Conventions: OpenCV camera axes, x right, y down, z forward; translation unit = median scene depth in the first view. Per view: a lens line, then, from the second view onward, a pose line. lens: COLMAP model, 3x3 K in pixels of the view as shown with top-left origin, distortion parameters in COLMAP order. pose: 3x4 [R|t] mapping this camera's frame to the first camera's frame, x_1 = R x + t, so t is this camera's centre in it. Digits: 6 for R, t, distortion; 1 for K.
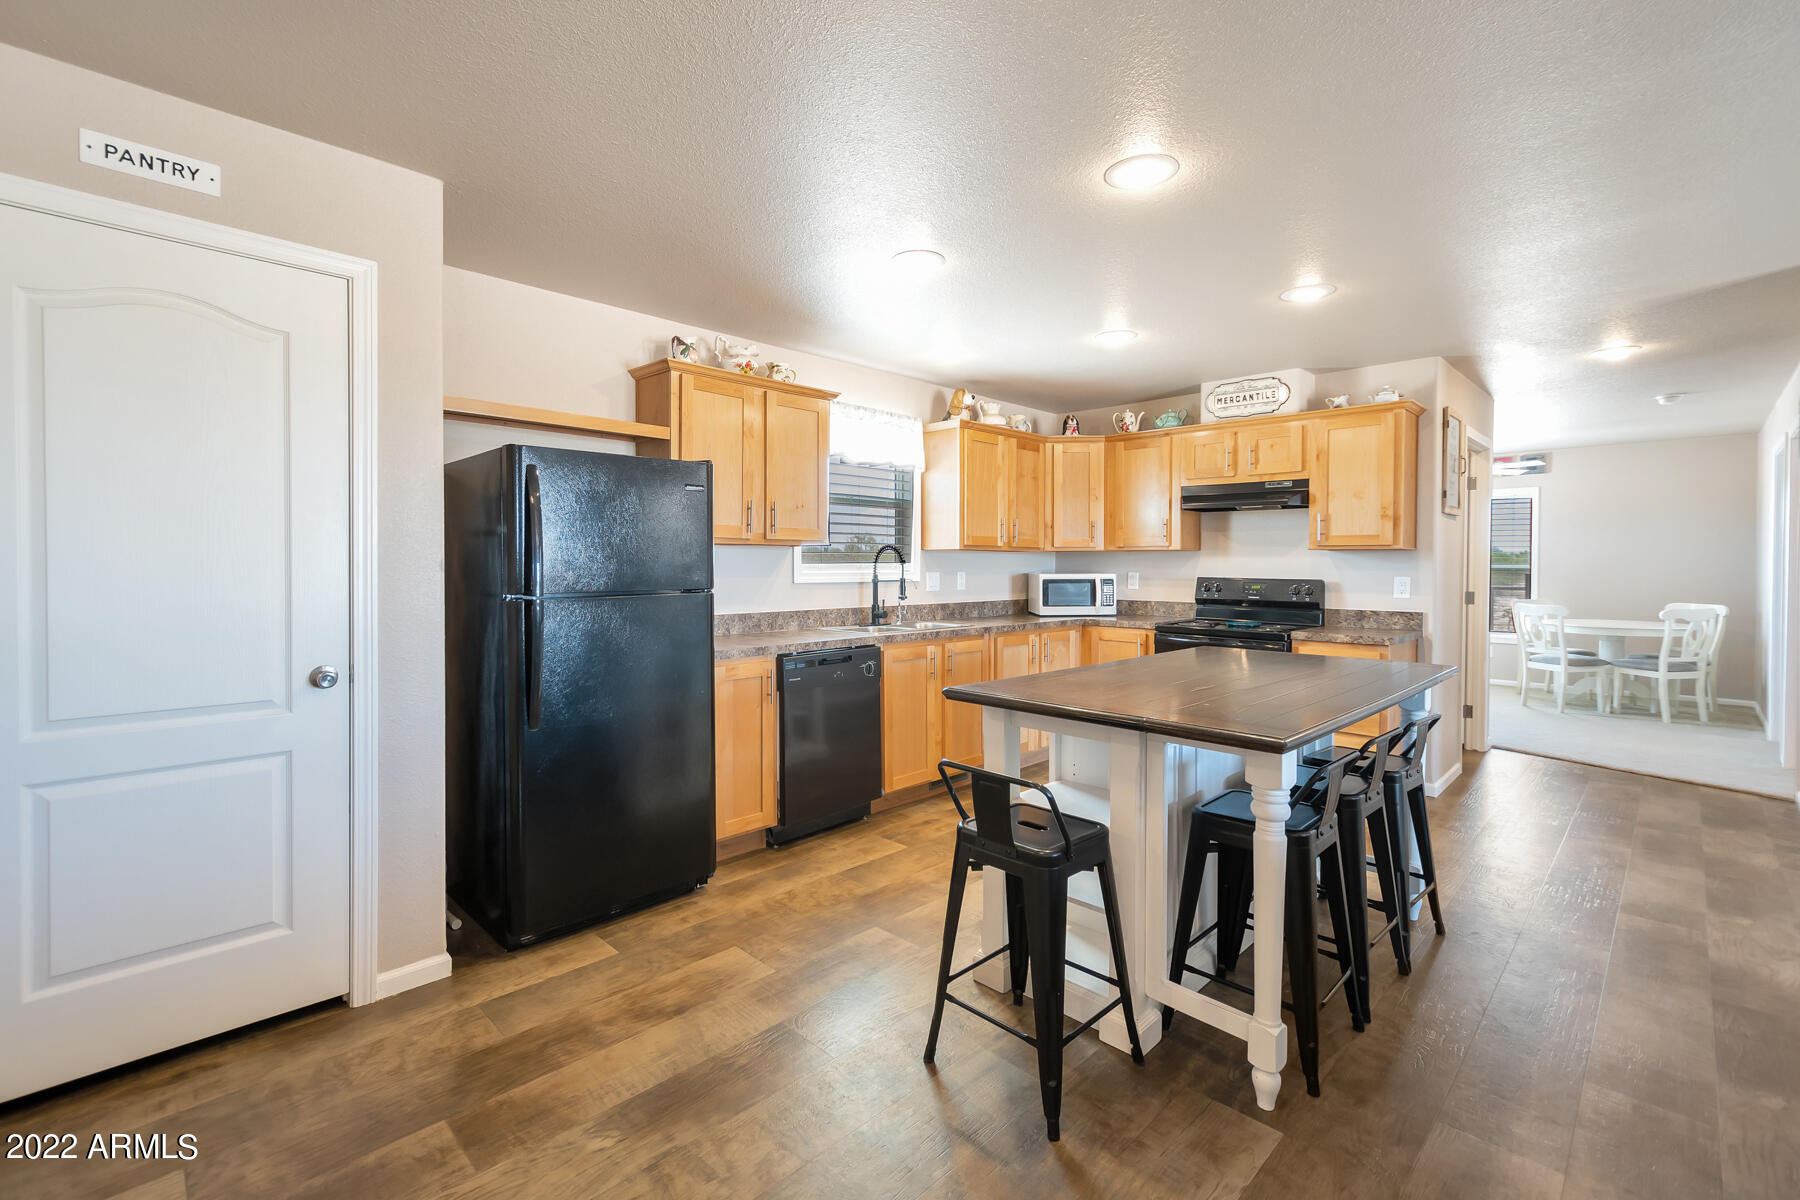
lens RADIAL K [[783.7, 0, 892.0], [0, 783.7, 585.8], [0, 0, 1]] dist [0.001730, -0.000027]
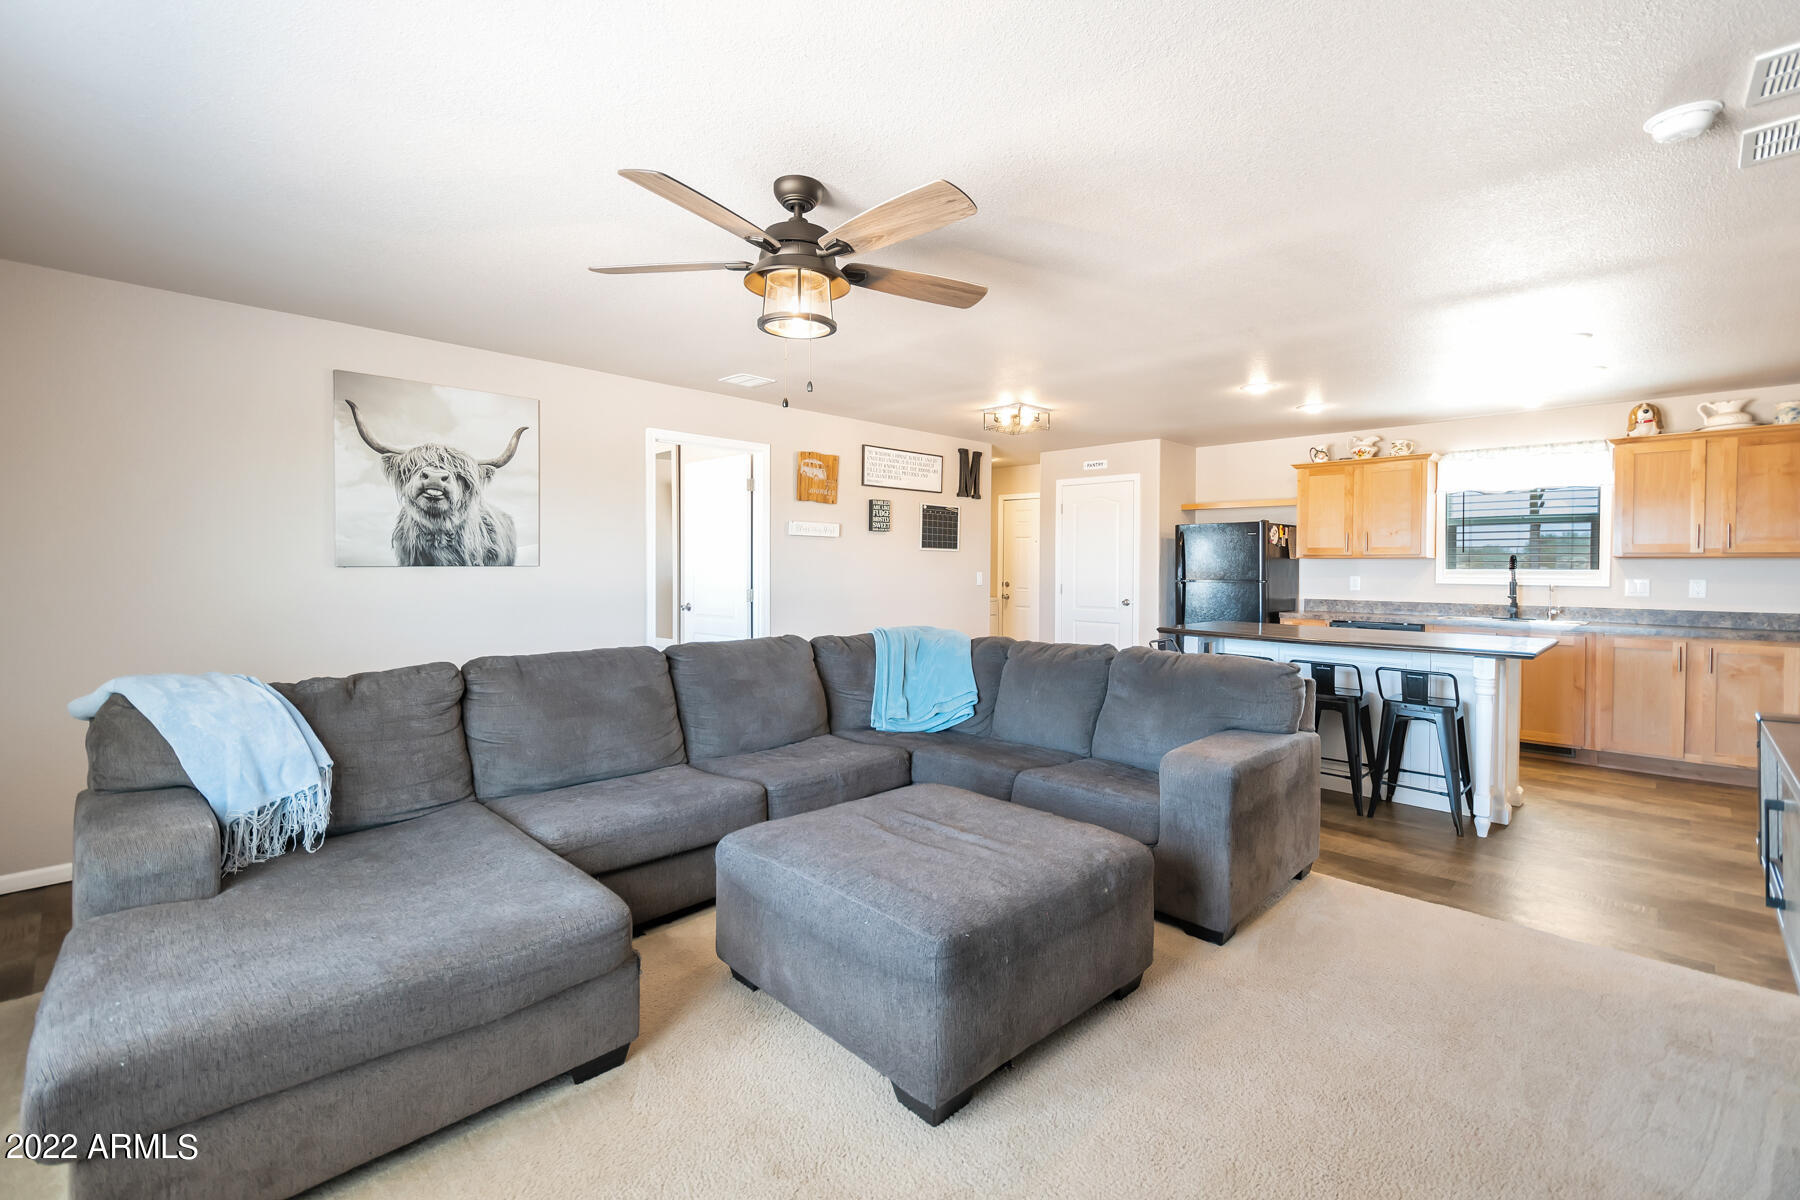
lens RADIAL K [[783.7, 0, 888.3], [0, 783.7, 584.0], [0, 0, 1]] dist [0.001730, -0.000027]
pose [[-0.015385, 0.023486, -0.999606, 1.267932], [-0.030720, 0.999241, 0.023950, -0.005325], [0.999410, 0.031076, -0.014651, 0.022174]]
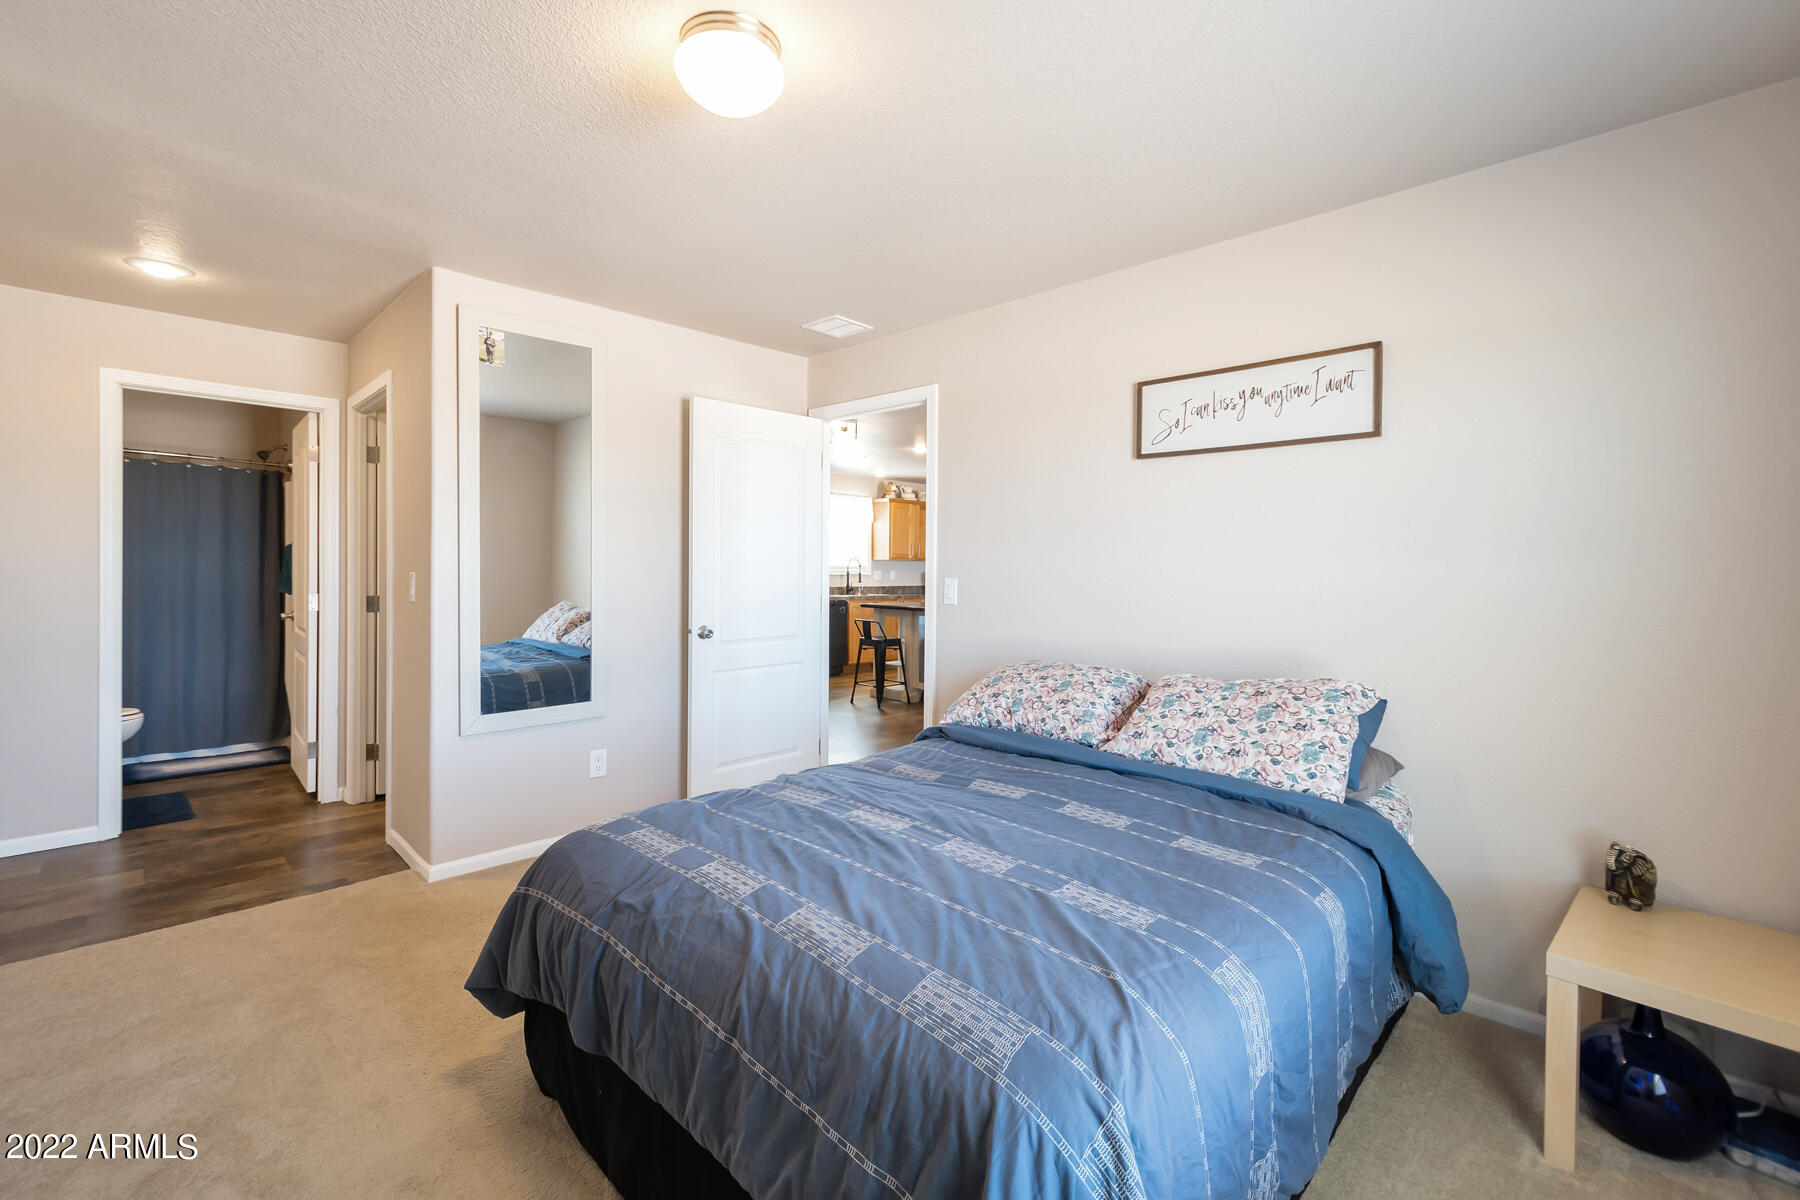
lens RADIAL K [[783.7, 0, 897.6], [0, 783.7, 582.4], [0, 0, 1]] dist [0.001730, -0.000027]
pose [[0.999938, 0.007393, 0.008308, 0.099408], [-0.007334, 0.999948, -0.007121, 0.030800], [-0.008360, 0.007060, 0.999940, -1.181924]]
